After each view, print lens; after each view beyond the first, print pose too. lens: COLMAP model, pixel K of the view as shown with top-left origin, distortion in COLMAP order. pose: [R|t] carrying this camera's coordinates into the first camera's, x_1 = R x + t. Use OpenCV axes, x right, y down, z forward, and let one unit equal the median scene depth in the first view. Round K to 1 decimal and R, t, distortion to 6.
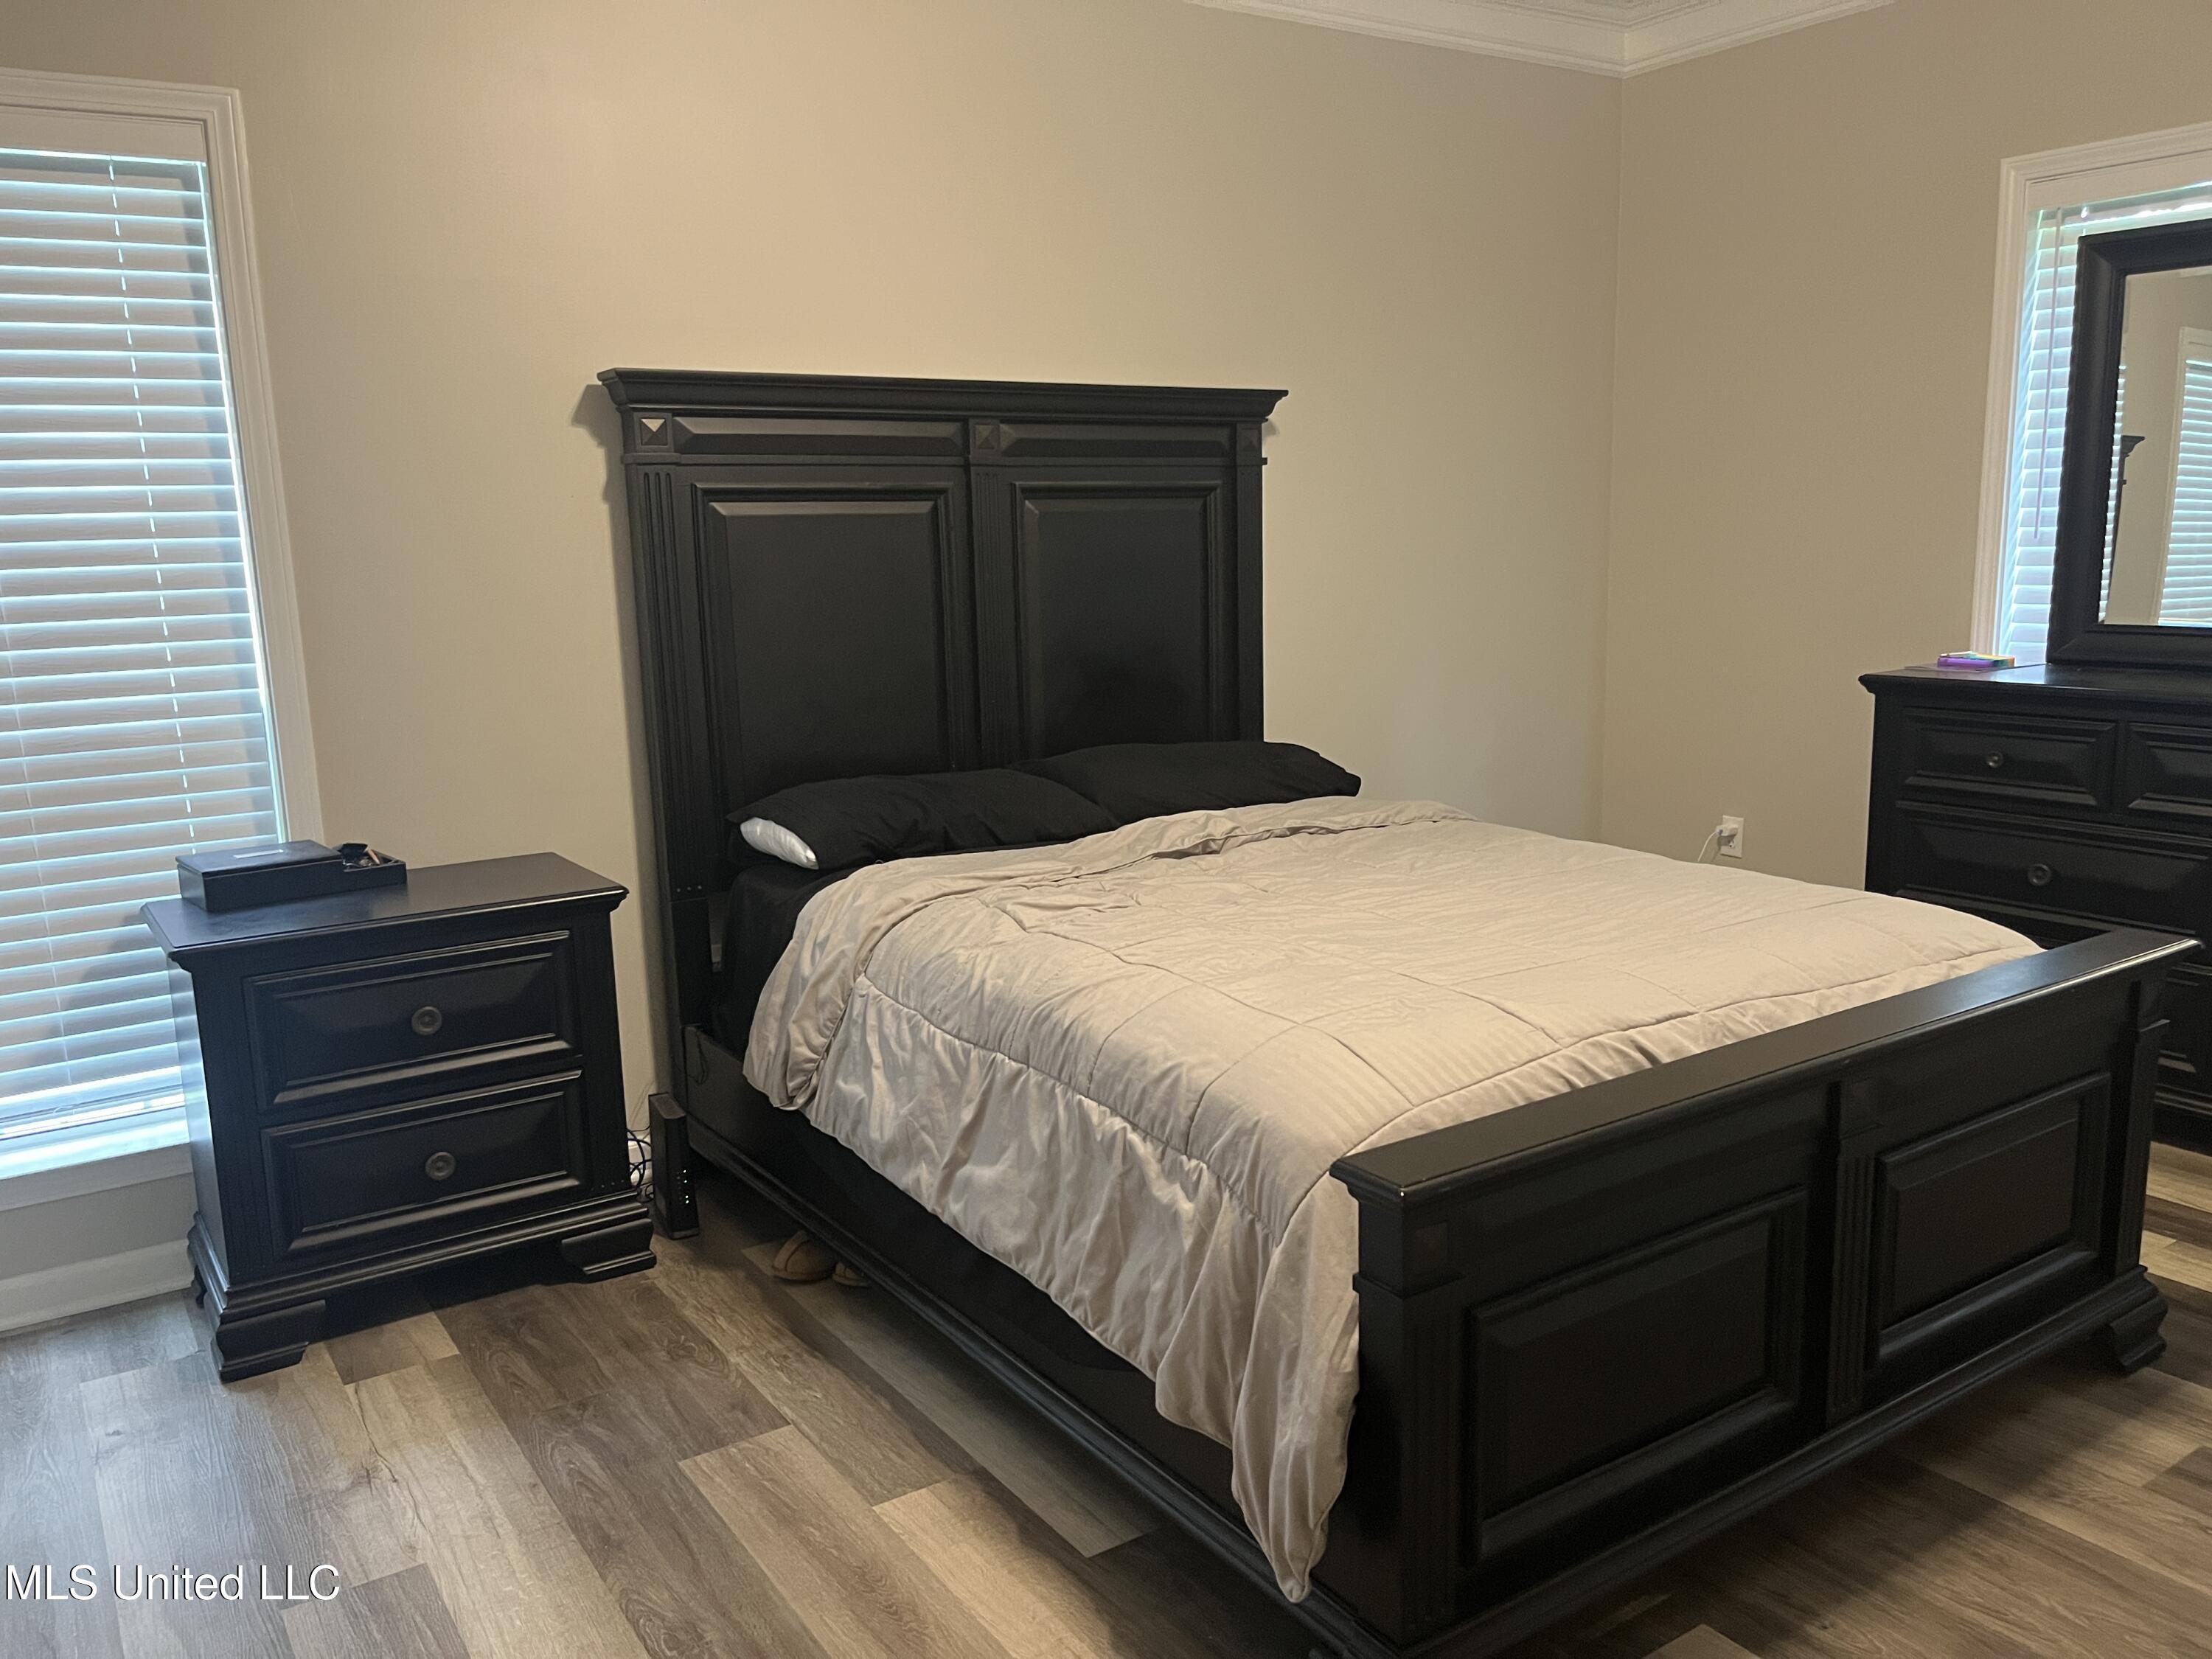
lens RADIAL K [[1672.9, 0, 1105.7], [0, 1672.9, 841.4], [0, 0, 1]] dist [0.071134, -0.109665]
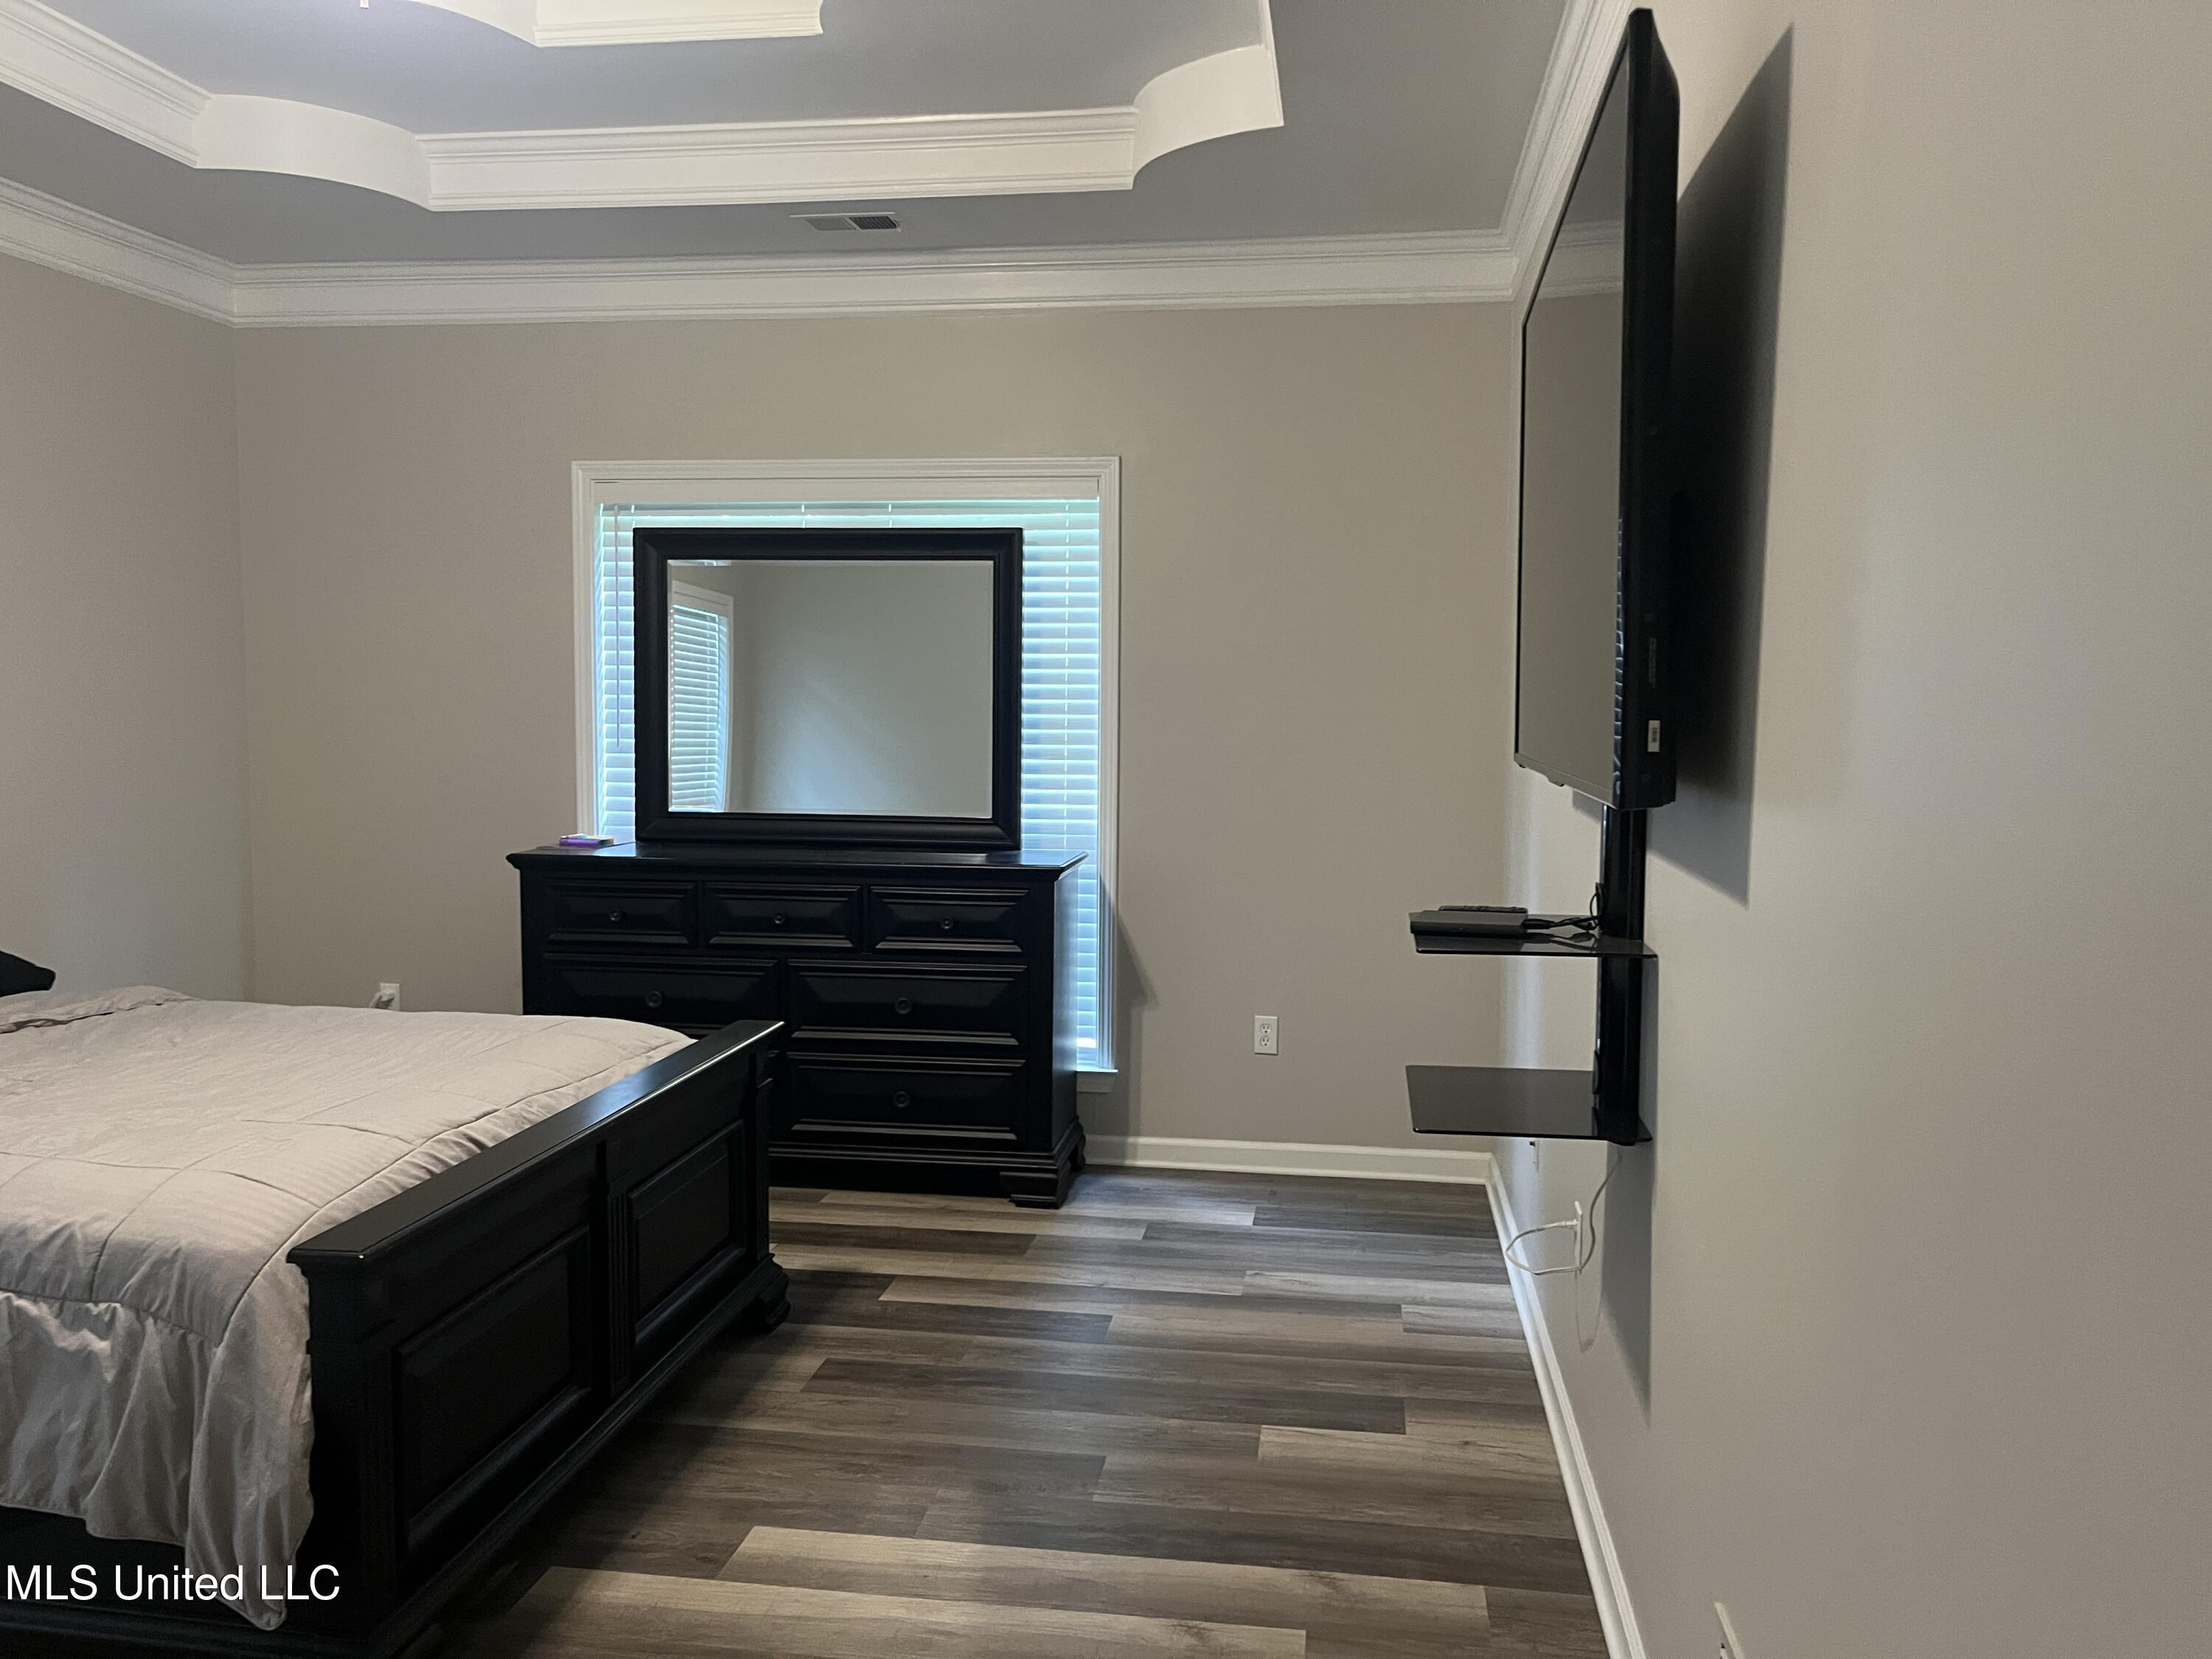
lens RADIAL K [[1672.9, 0, 1105.7], [0, 1672.9, 841.4], [0, 0, 1]] dist [0.071134, -0.109665]
pose [[0.670349, -0.028611, 0.741494, -0.310944], [0.109025, 0.992210, -0.060280, 0.025108], [-0.733993, 0.121250, 0.668246, -0.263134]]
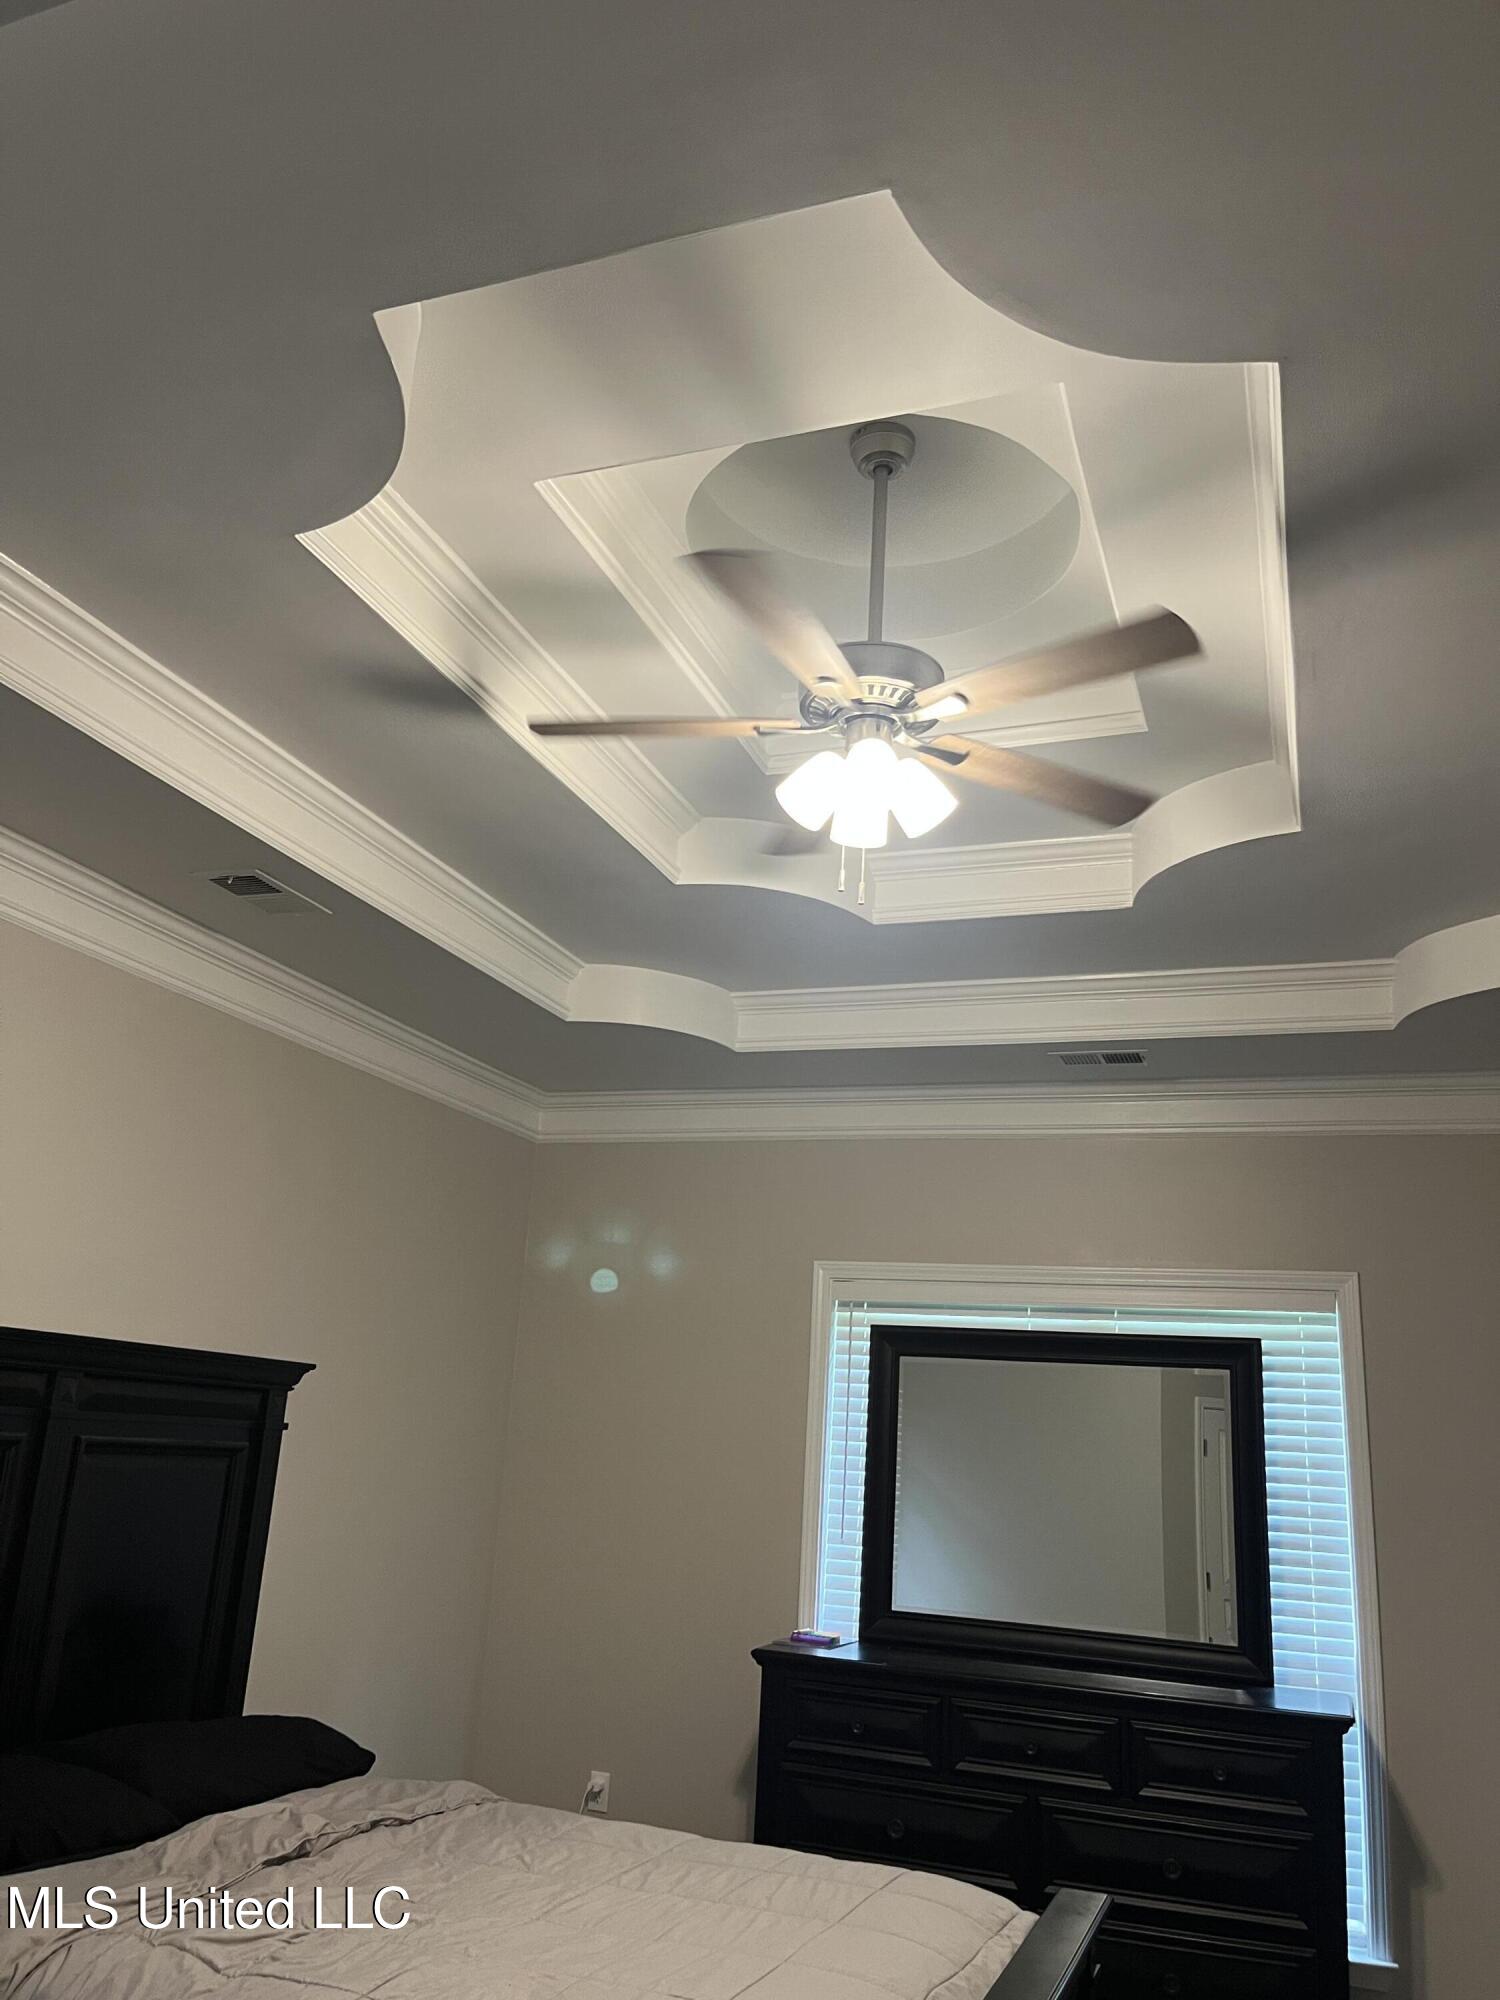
lens RADIAL K [[1516.9, 0, 727.7], [0, 1516.9, 1021.2], [0, 0, 1]] dist [0.035671, -0.006223]
pose [[0.809605, 0.229775, 0.540133, -0.507814], [0.026166, 0.905155, -0.424276, -0.073162], [-0.586391, 0.357629, 0.726806, 0.045361]]
